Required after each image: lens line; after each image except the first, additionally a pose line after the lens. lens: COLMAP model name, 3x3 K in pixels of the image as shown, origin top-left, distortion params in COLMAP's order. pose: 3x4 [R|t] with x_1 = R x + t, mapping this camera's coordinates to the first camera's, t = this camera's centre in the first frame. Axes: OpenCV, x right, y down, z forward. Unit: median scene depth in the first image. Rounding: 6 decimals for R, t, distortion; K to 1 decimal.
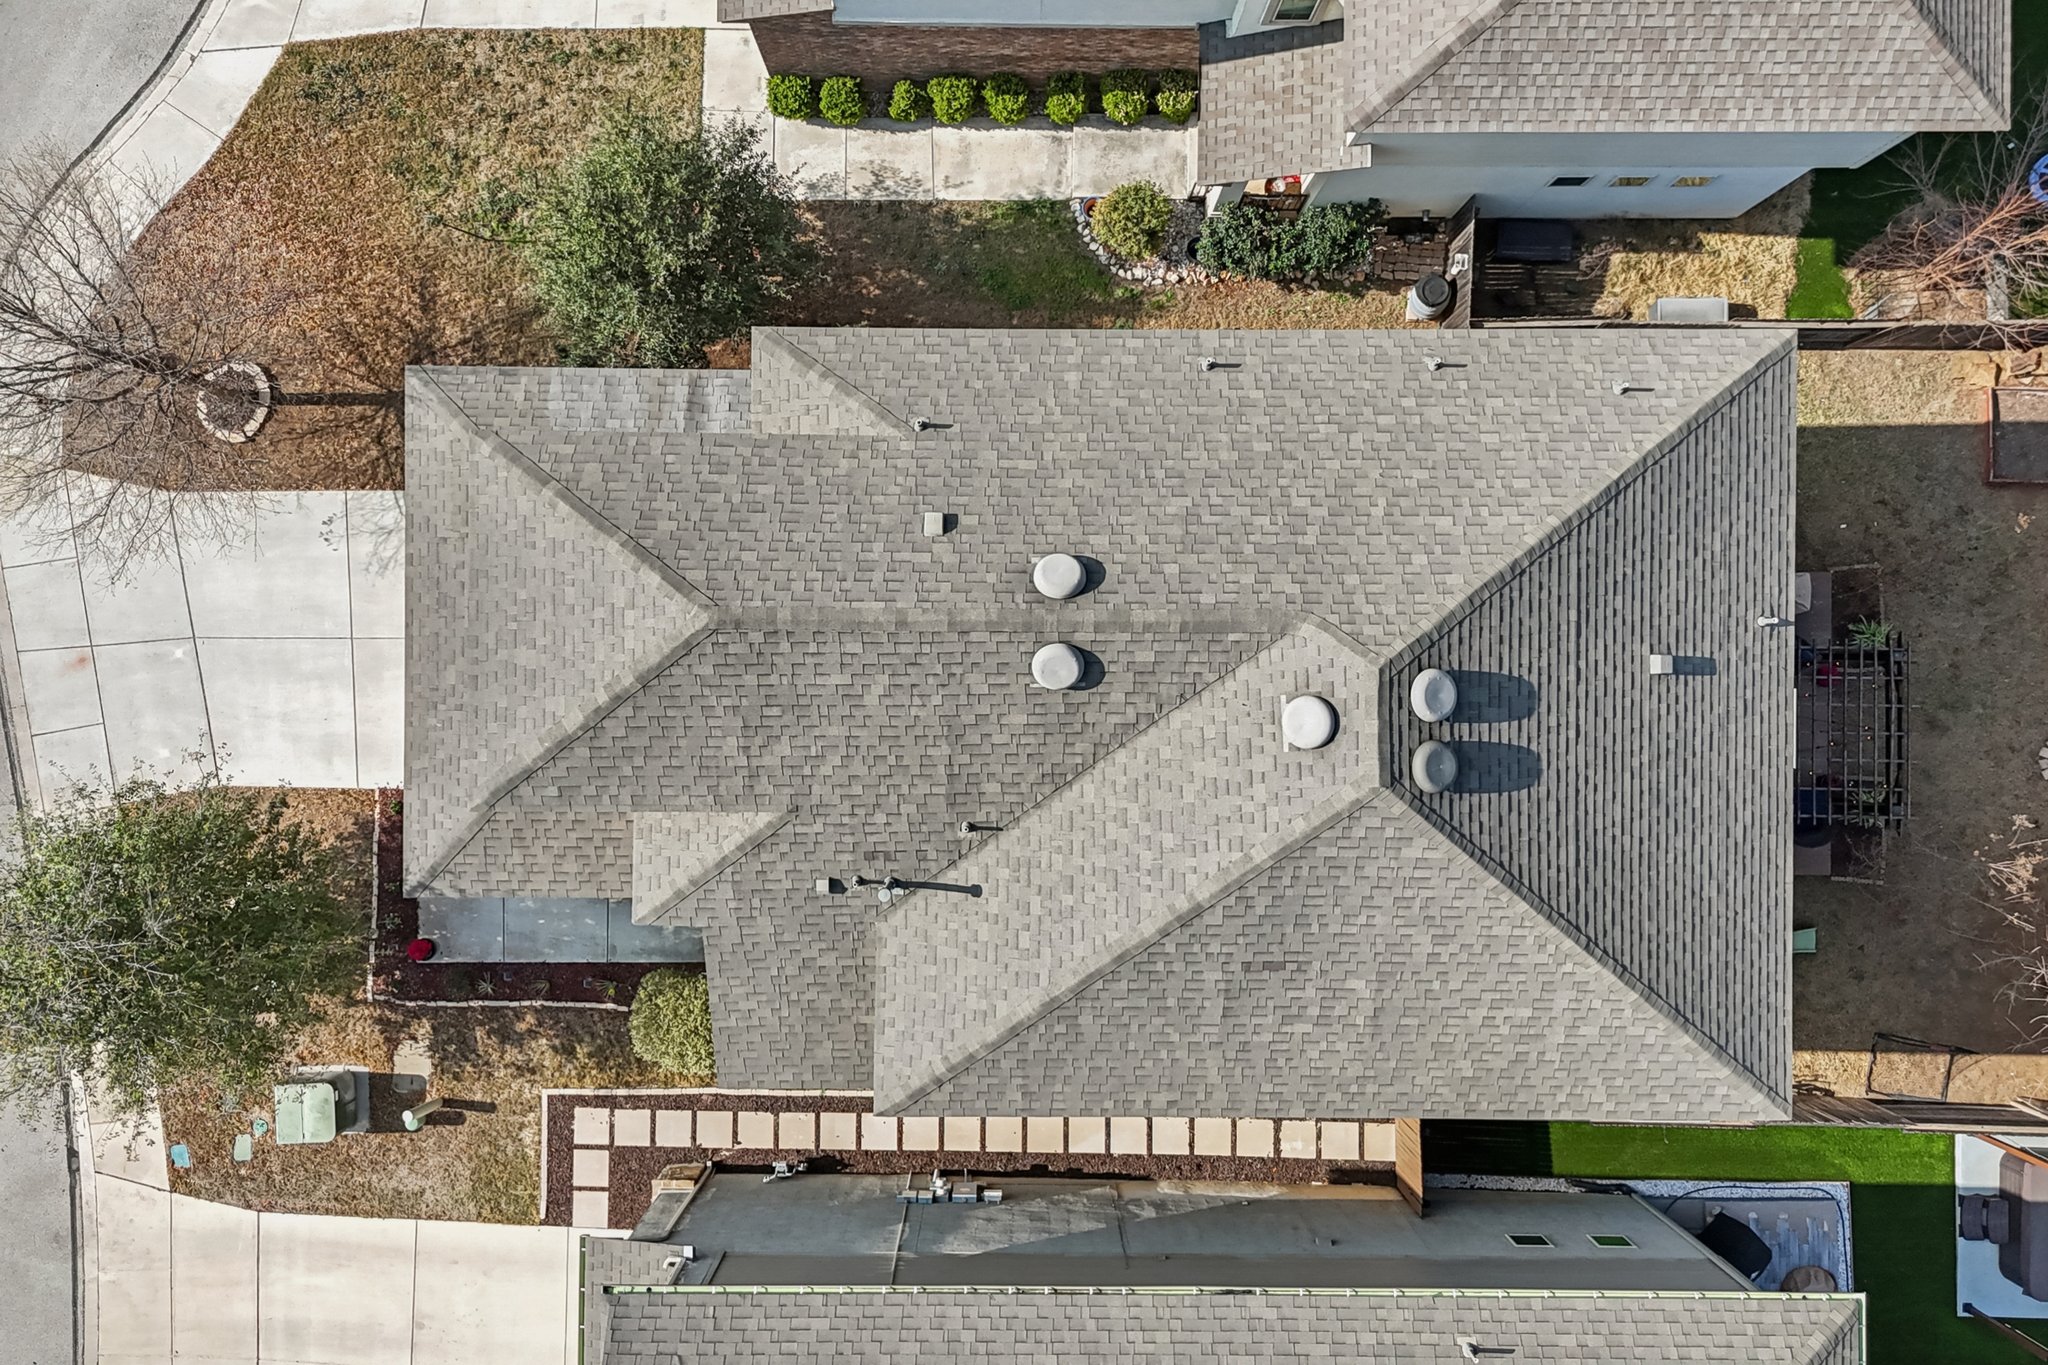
lens RADIAL K [[1715.4, 0, 1024.0], [0, 1715.4, 682.5], [0, 0, 1]] dist [0.012299, 0.009652]
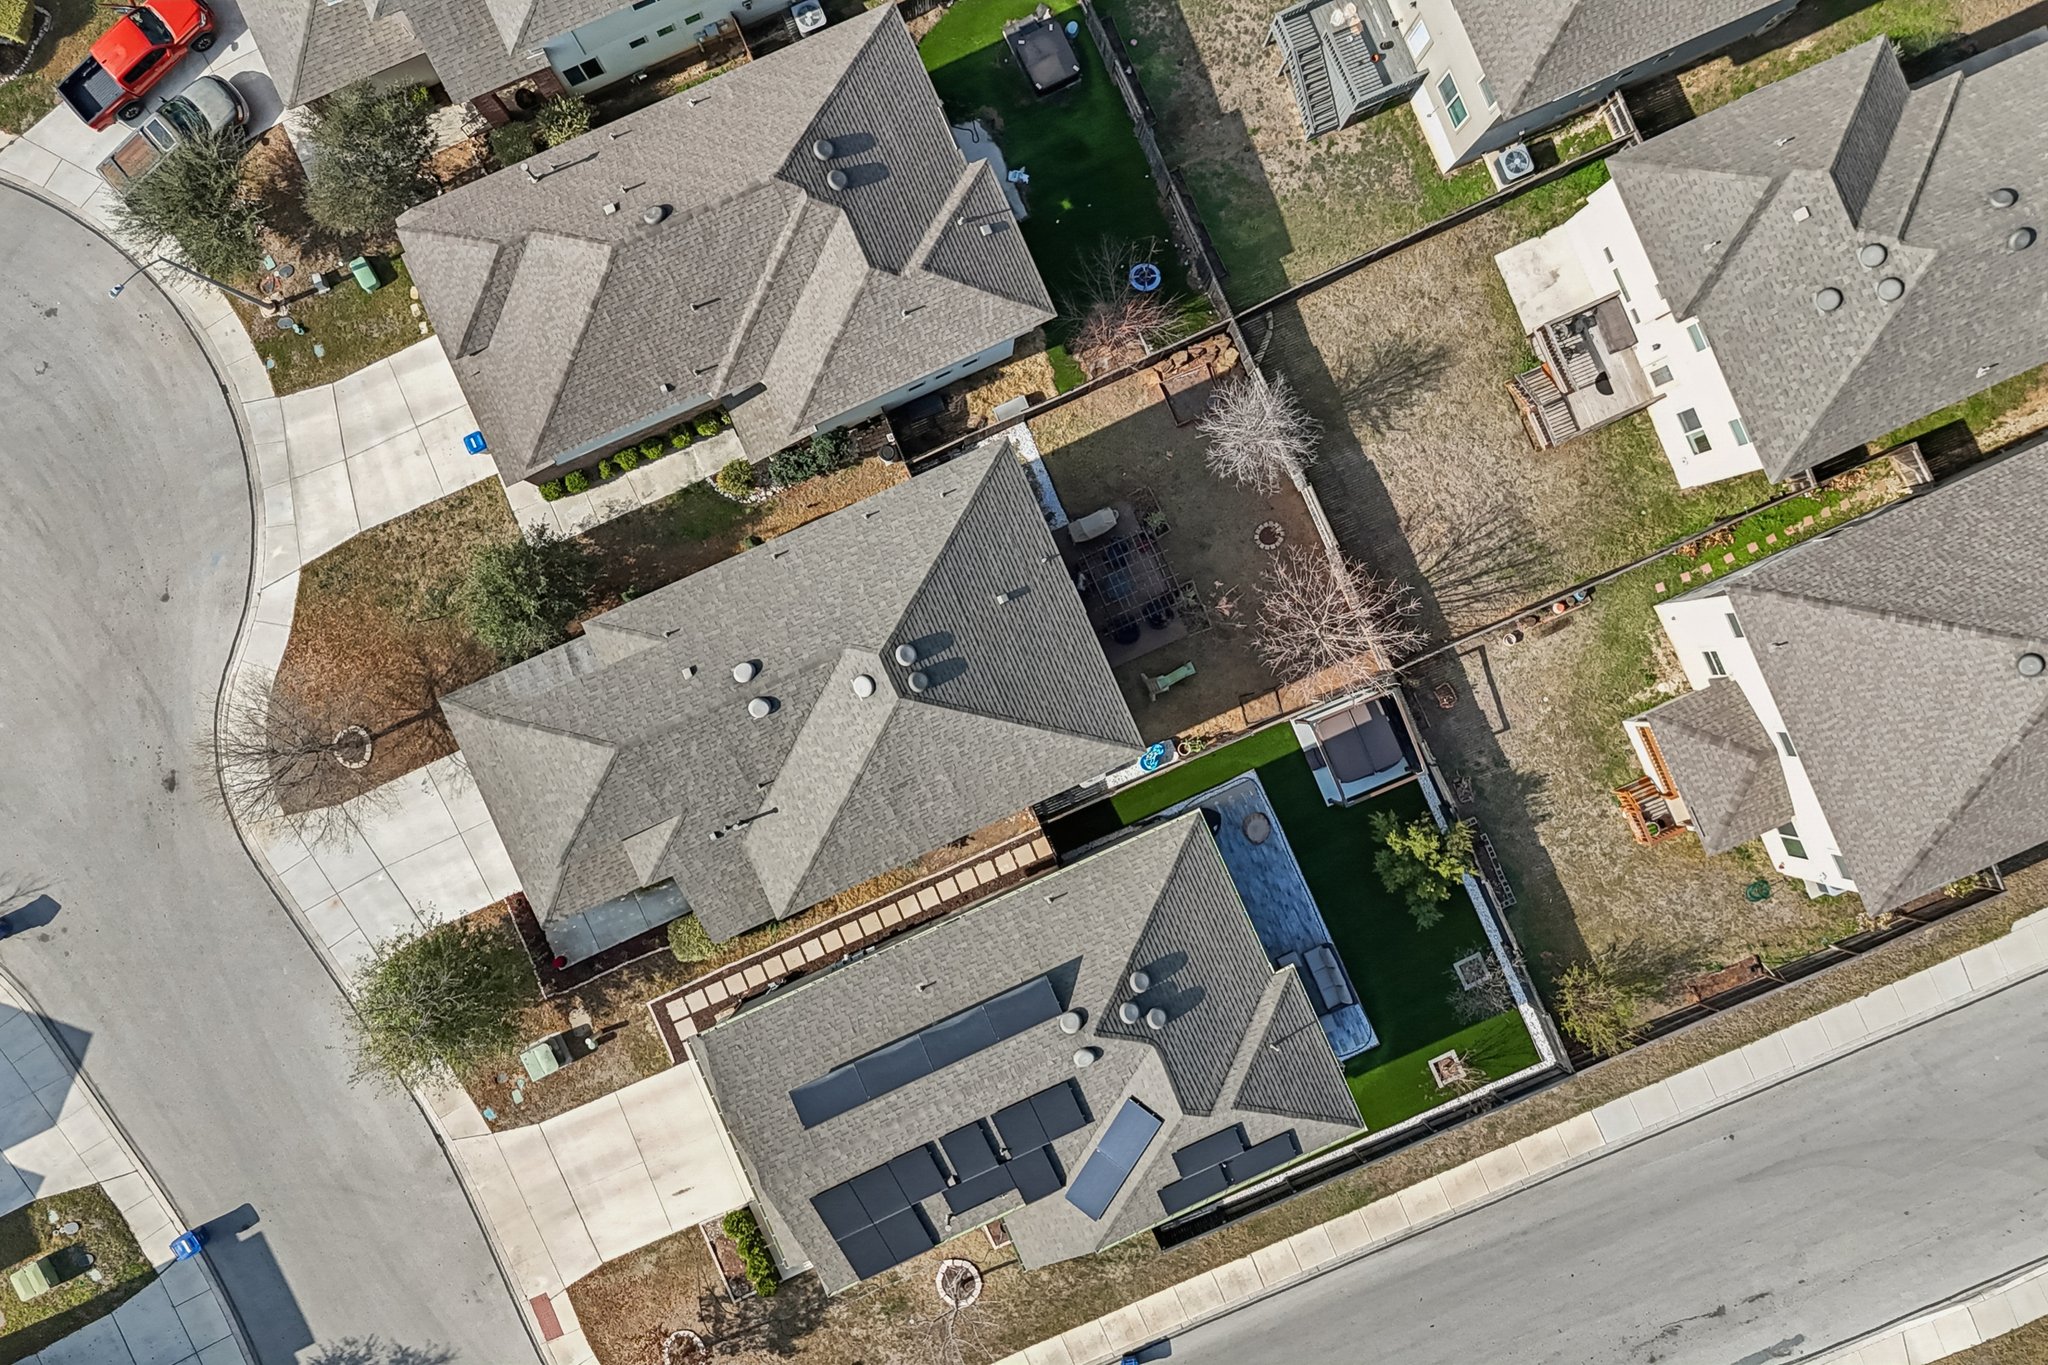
lens RADIAL K [[1697.1, 0, 1060.4], [0, 1697.1, 669.9], [0, 0, 1]] dist [0.008794, -0.005957]
pose [[0.910729, -0.411188, 0.038688, 0.236169], [0.410733, 0.911549, 0.019422, 0.048941], [-0.043252, -0.001797, 0.999063, -0.977314]]
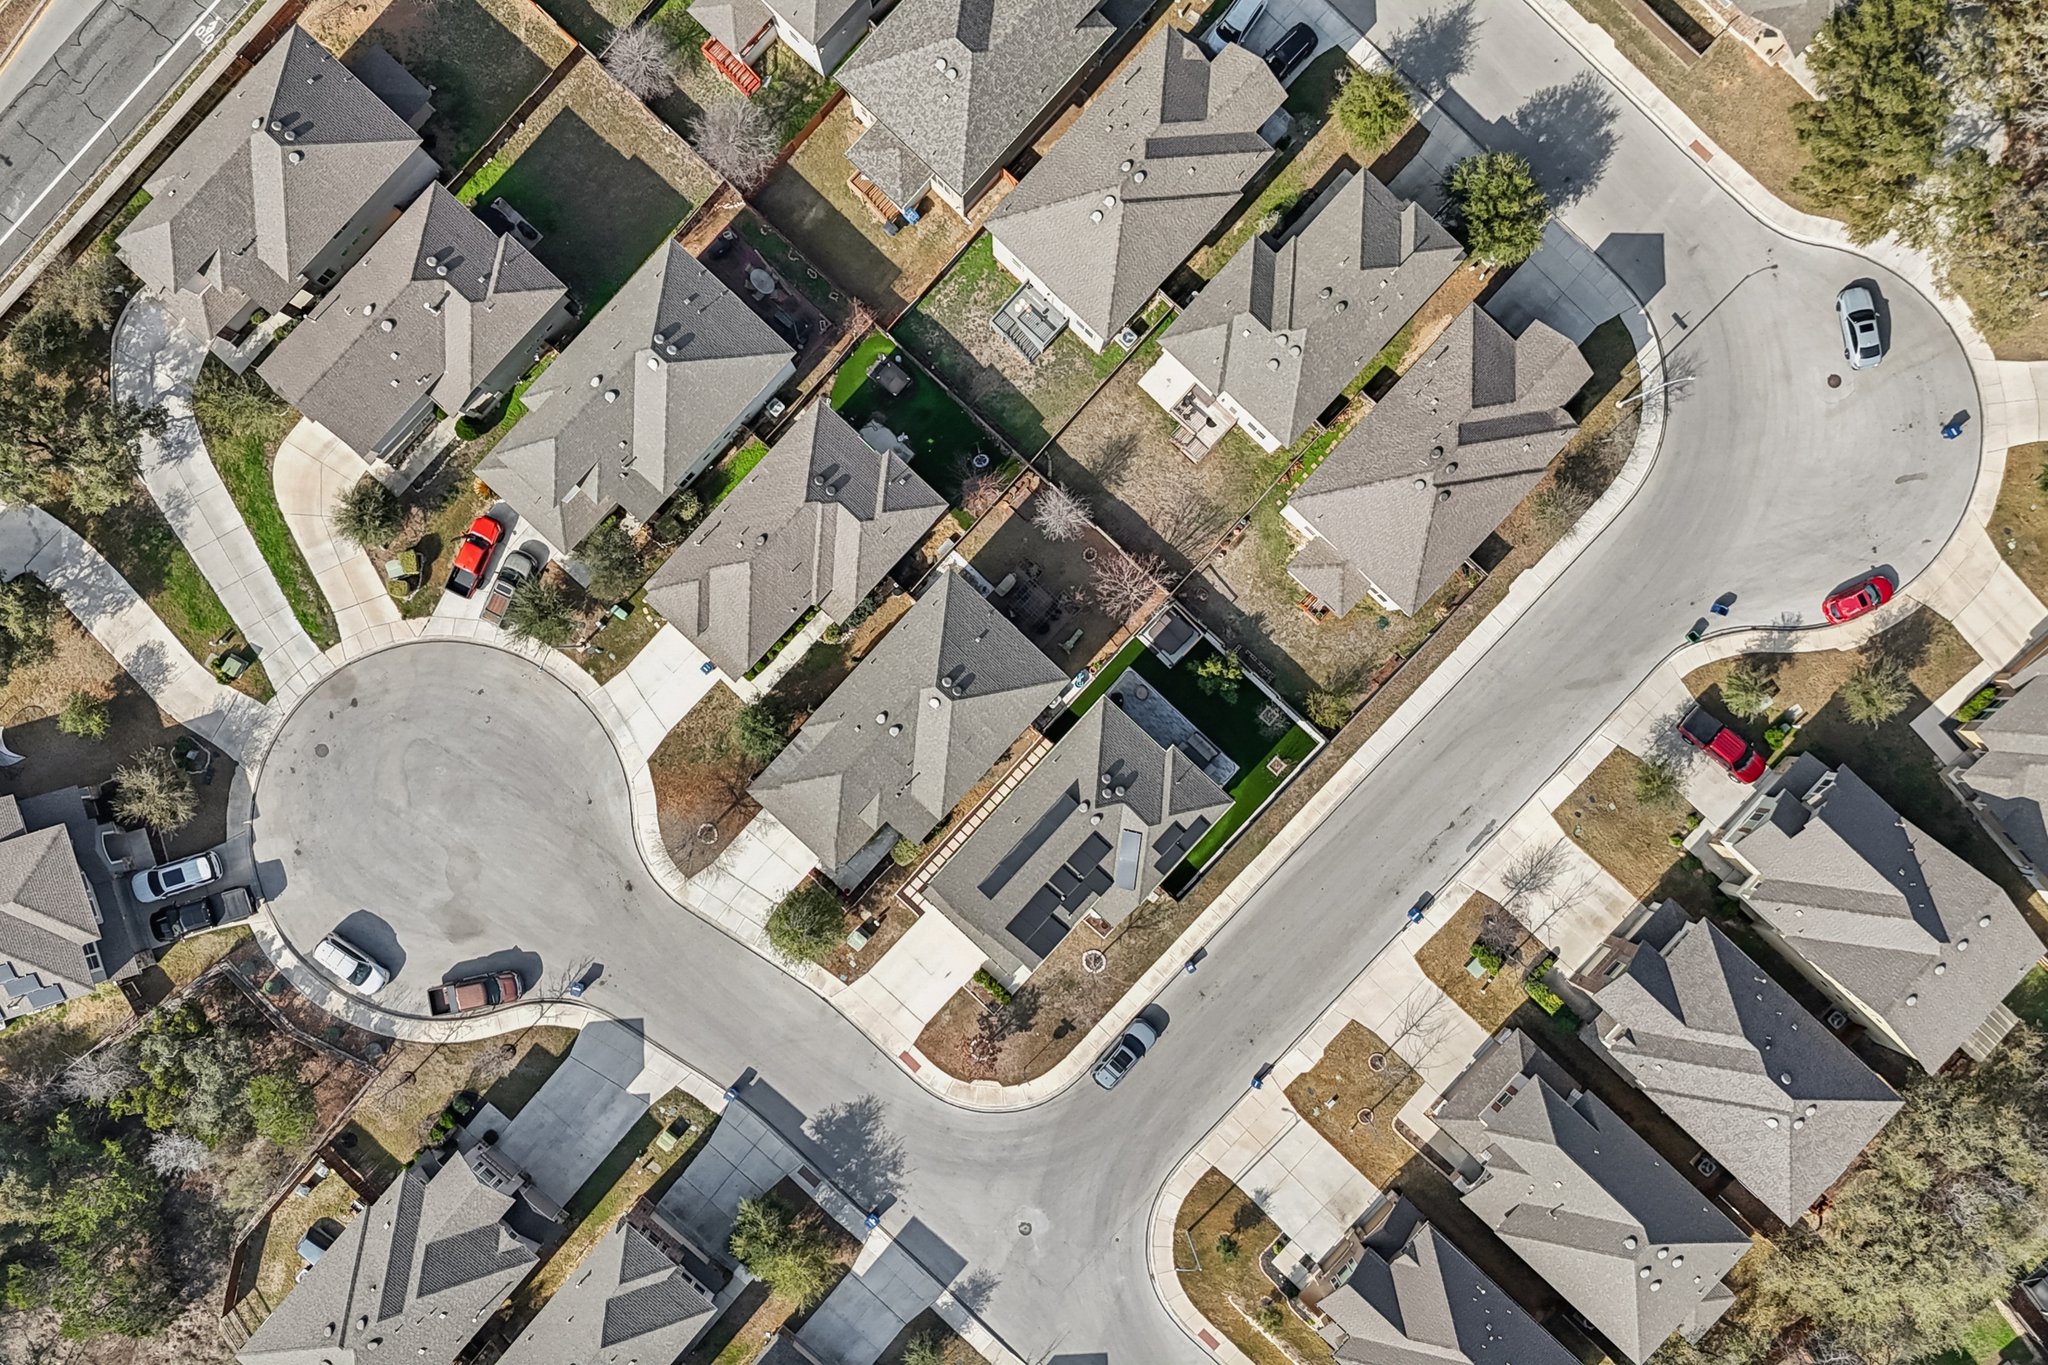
lens RADIAL K [[1697.1, 0, 1060.4], [0, 1697.1, 669.9], [0, 0, 1]] dist [0.008794, -0.005957]
pose [[0.676510, -0.736174, 0.019543, 0.279192], [0.735629, 0.676773, 0.028772, 0.061766], [-0.034407, -0.005088, 0.999395, -2.920846]]
